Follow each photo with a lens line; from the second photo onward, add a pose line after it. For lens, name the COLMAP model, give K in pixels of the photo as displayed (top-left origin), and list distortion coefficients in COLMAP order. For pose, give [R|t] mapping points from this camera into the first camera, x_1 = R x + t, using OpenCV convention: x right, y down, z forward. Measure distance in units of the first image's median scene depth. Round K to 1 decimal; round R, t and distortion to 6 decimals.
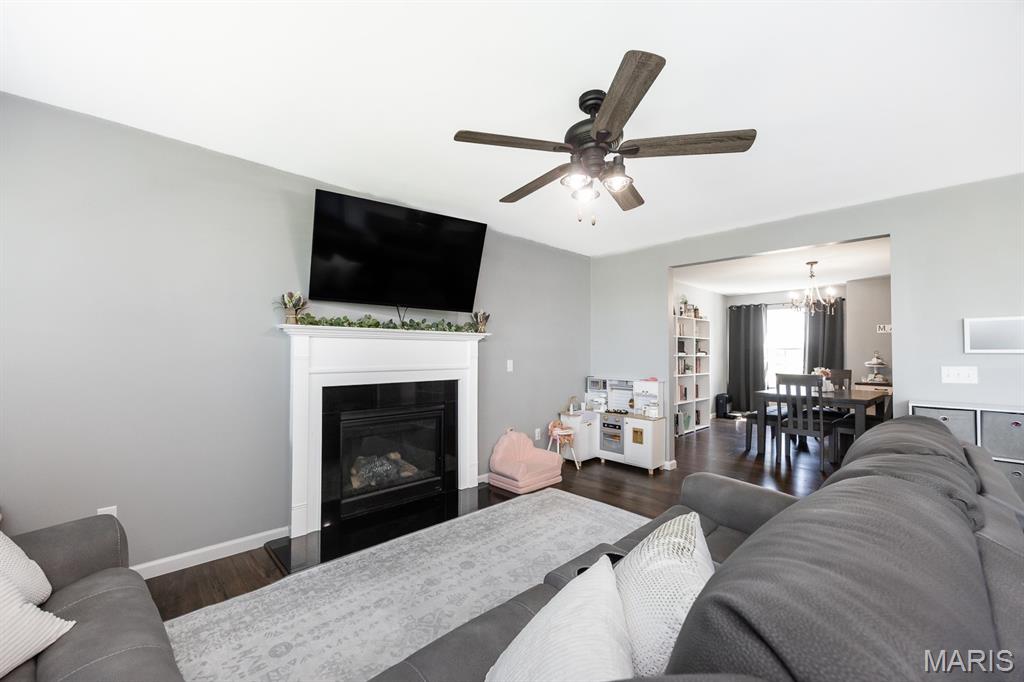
lens RADIAL K [[401.6, 0, 514.1], [0, 401.6, 348.0], [0, 0, 1]] dist [-0.000097, 0.000002]
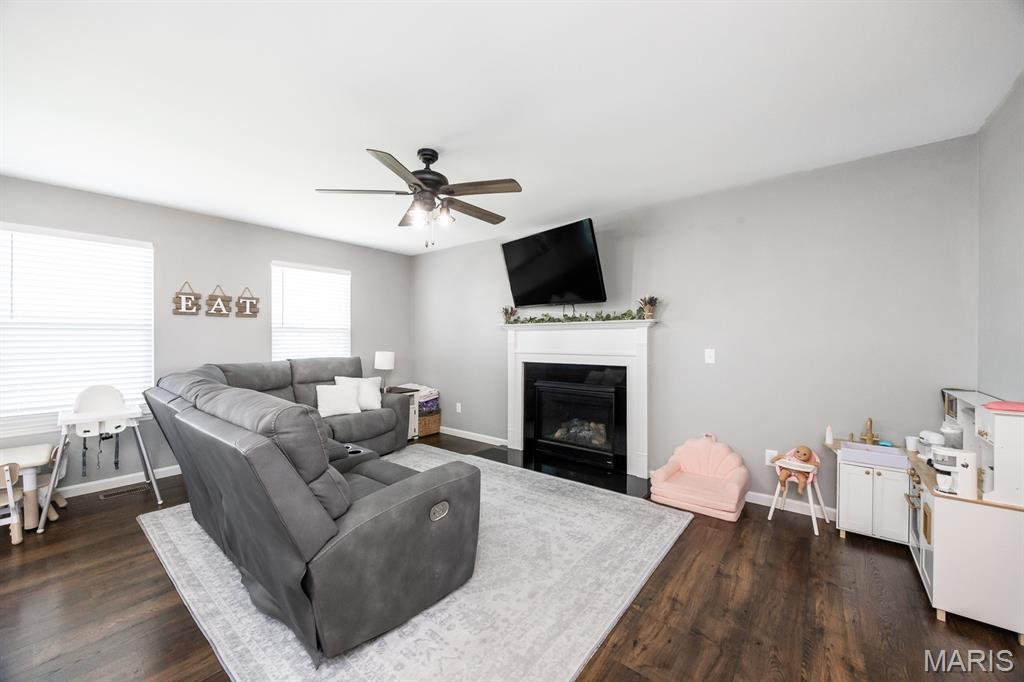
lens RADIAL K [[401.6, 0, 512.9], [0, 401.6, 340.2], [0, 0, 1]] dist [-0.000097, 0.000002]
pose [[0.130005, -0.003391, -0.991508, 0.987792], [0.010455, 0.999943, -0.002049, 0.012351], [0.991458, -0.010100, 0.130033, 0.677795]]
